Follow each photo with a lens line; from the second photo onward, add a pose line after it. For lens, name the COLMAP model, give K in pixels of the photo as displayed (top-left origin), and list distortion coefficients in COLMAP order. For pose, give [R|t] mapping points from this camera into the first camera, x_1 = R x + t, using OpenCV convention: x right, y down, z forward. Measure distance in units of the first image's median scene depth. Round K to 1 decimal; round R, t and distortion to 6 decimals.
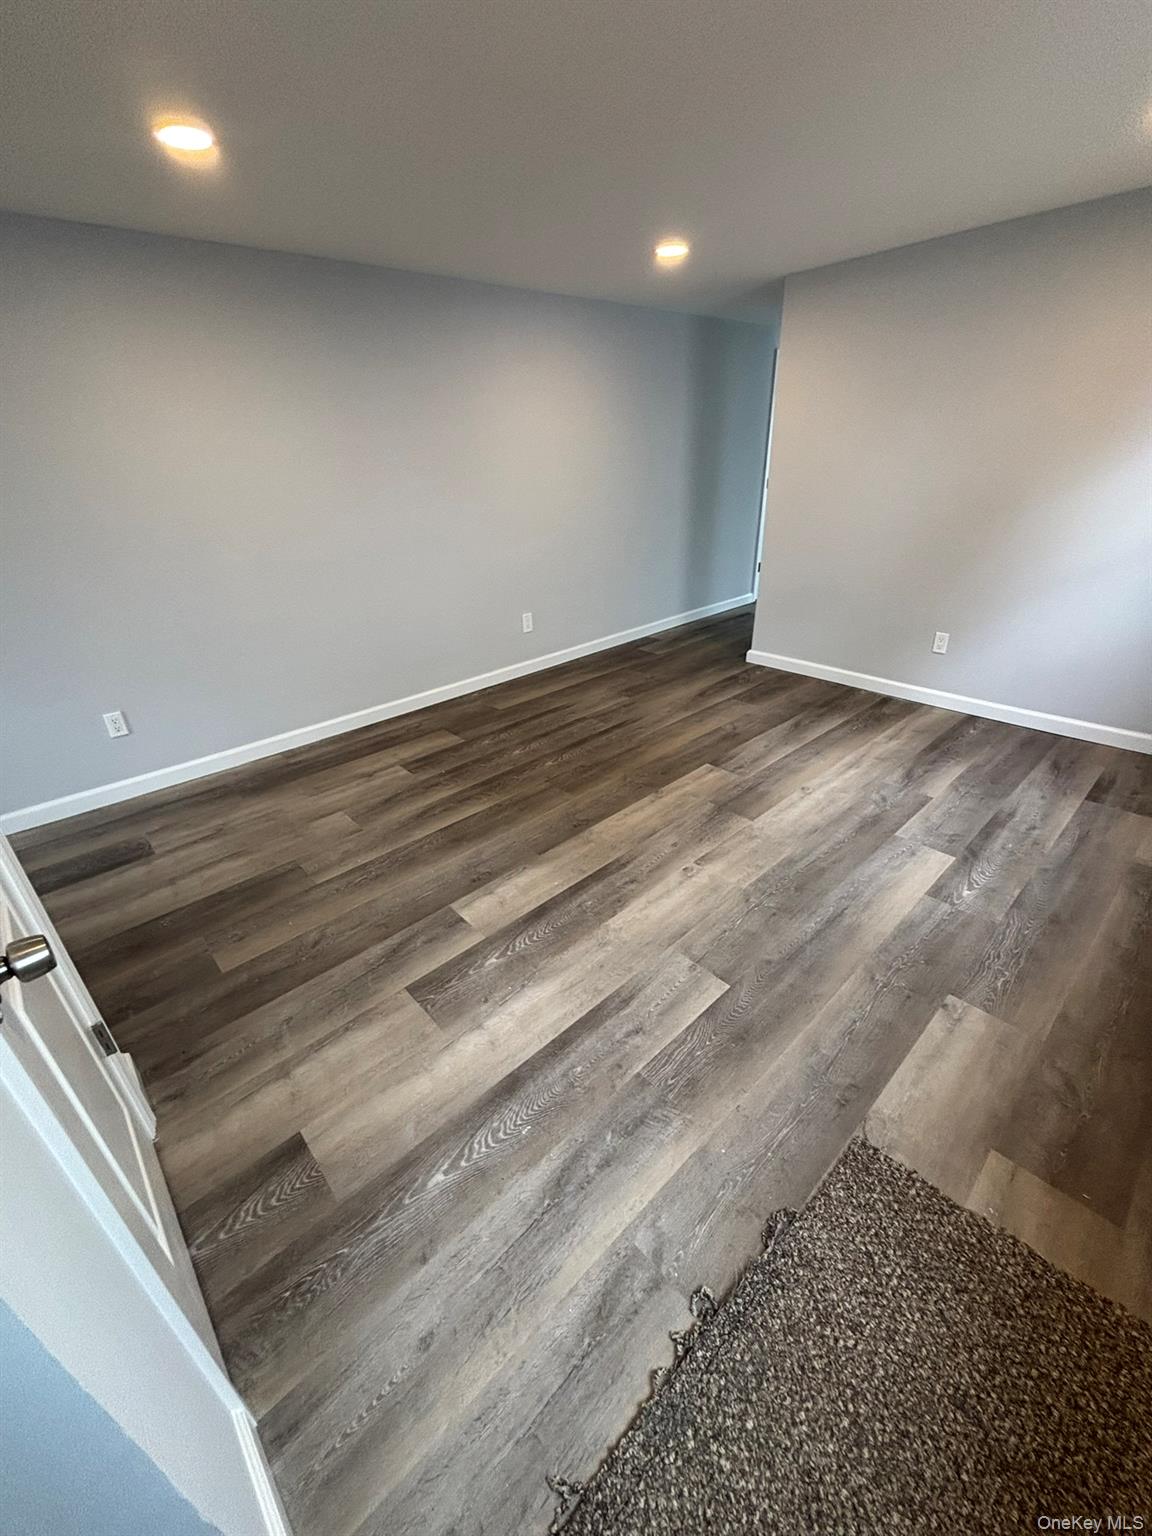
lens RADIAL K [[618.9, 0, 573.4], [0, 618.9, 766.3], [0, 0, 1]] dist [0.004604, -0.001374]
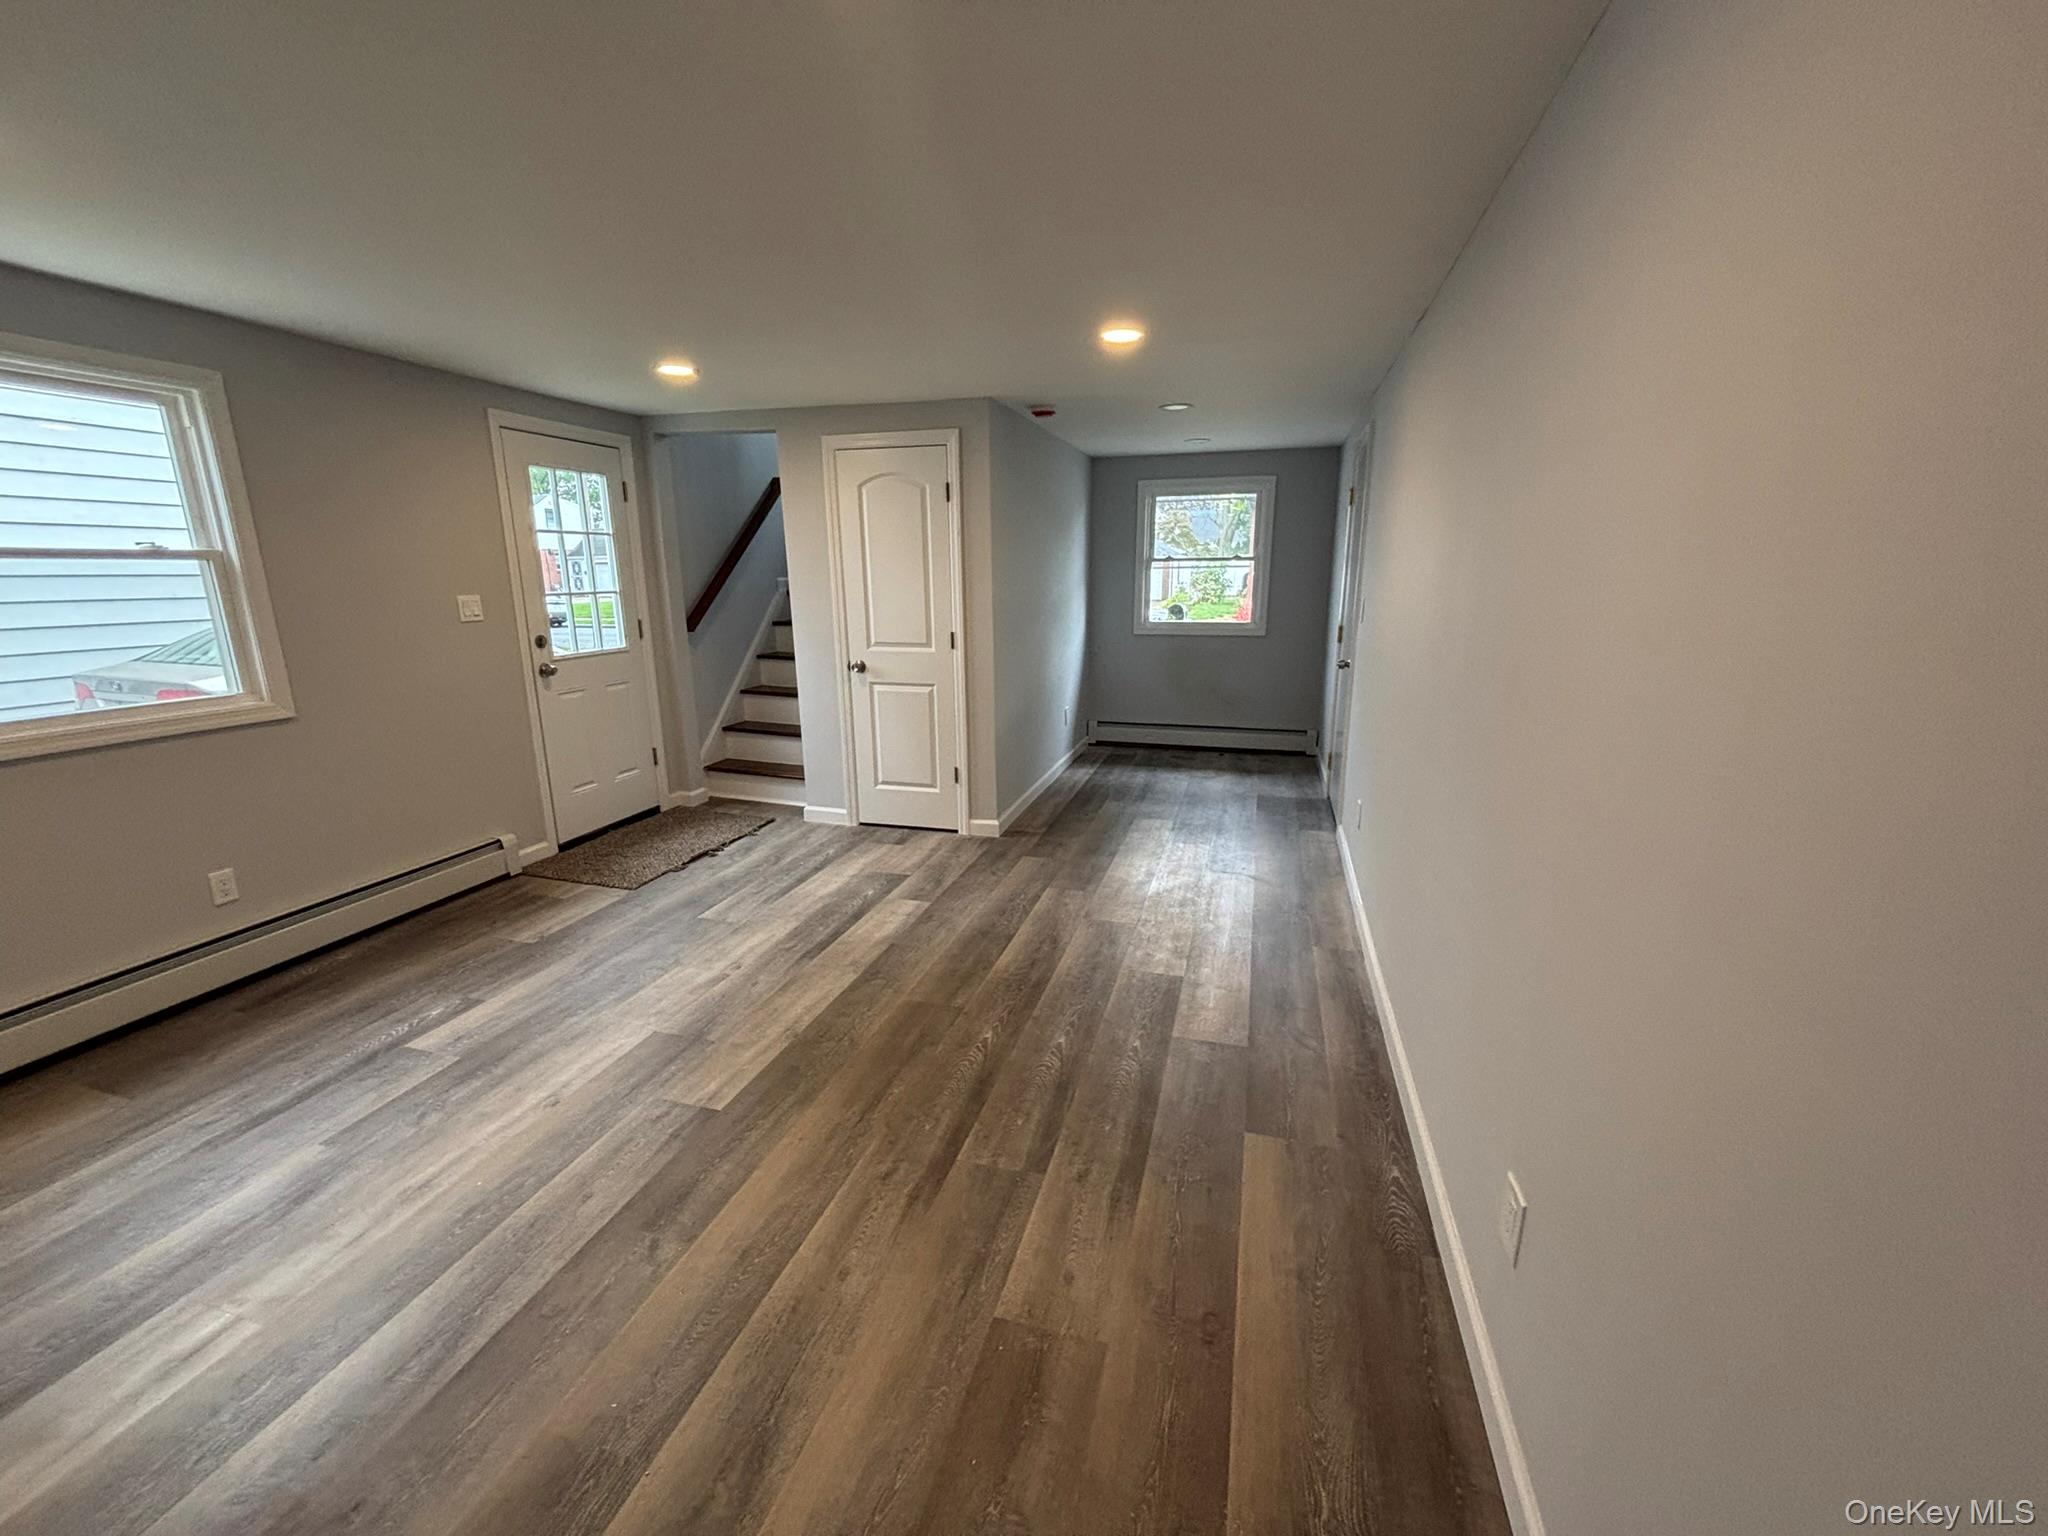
lens RADIAL K [[825.2, 0, 1015.9], [0, 825.2, 767.5], [0, 0, 1]] dist [0.004604, -0.001374]
pose [[-0.853105, 0.167462, -0.494134, 0.403735], [-0.199482, 0.770439, 0.605501, -0.965325], [0.482098, 0.615127, -0.623859, 1.852216]]
